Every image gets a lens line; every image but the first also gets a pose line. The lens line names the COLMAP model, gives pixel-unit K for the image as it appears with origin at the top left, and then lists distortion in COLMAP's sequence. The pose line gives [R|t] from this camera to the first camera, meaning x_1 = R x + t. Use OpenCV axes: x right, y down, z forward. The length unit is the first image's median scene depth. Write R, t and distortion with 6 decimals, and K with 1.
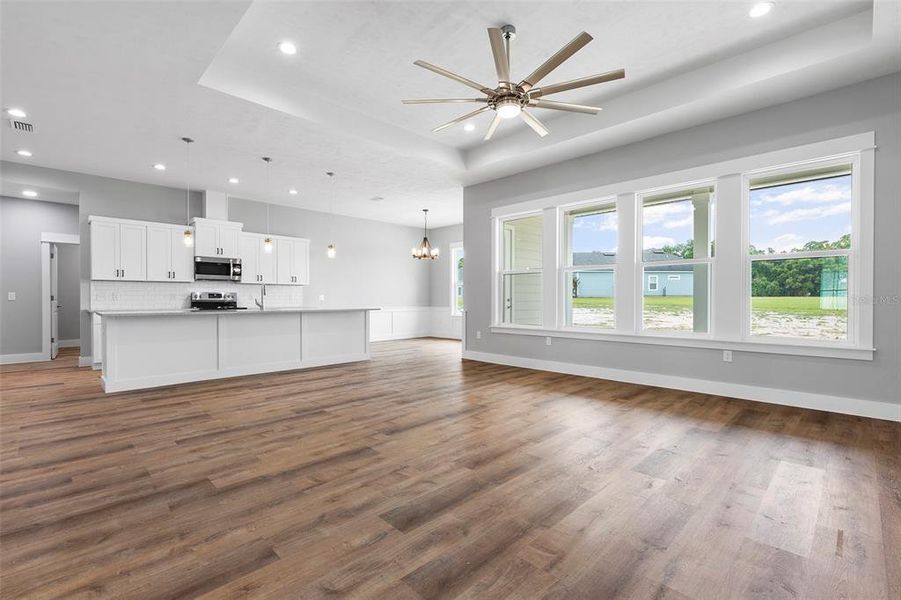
lens RADIAL K [[405.8, 0, 450.5], [0, 405.8, 302.3], [0, 0, 1]] dist [-0.005446, 0.000227]
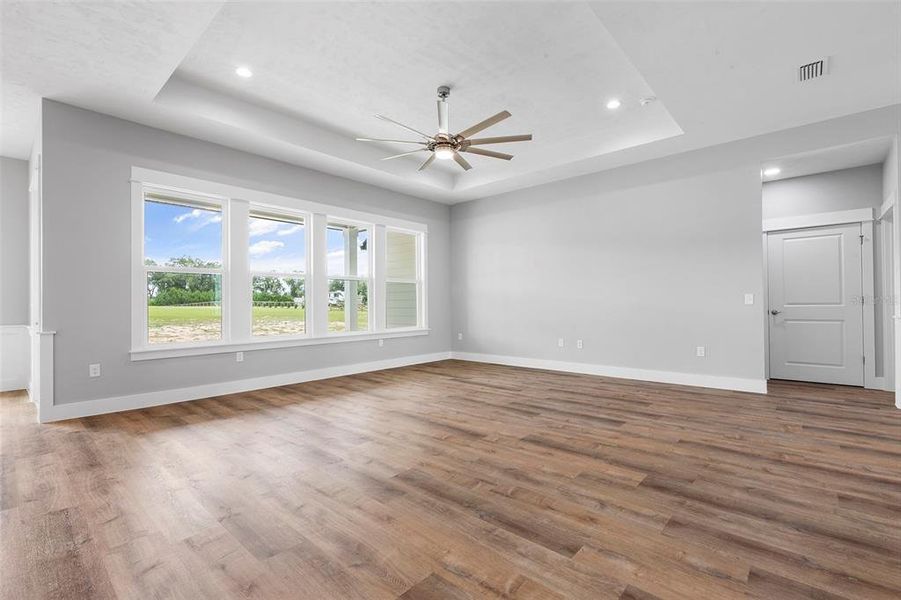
lens RADIAL K [[405.8, 0, 452.3], [0, 405.8, 300.3], [0, 0, 1]] dist [-0.005446, 0.000227]
pose [[-0.065372, 0.009441, 0.997816, -1.130094], [0.019405, 0.999778, -0.008188, -0.012287], [-0.997672, 0.018827, -0.065541, 1.092761]]
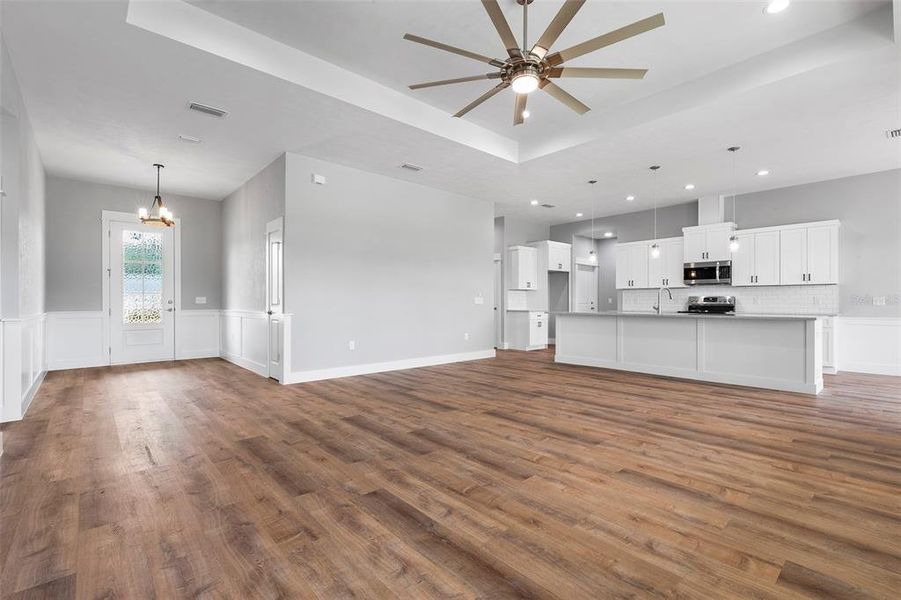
lens RADIAL K [[405.8, 0, 450.6], [0, 405.8, 299.5], [0, 0, 1]] dist [-0.005446, 0.000227]
pose [[-0.049243, -0.005194, -0.998773, 1.037320], [-0.011322, 0.999925, -0.004642, -0.010489], [0.998723, 0.011080, -0.049298, 0.911356]]
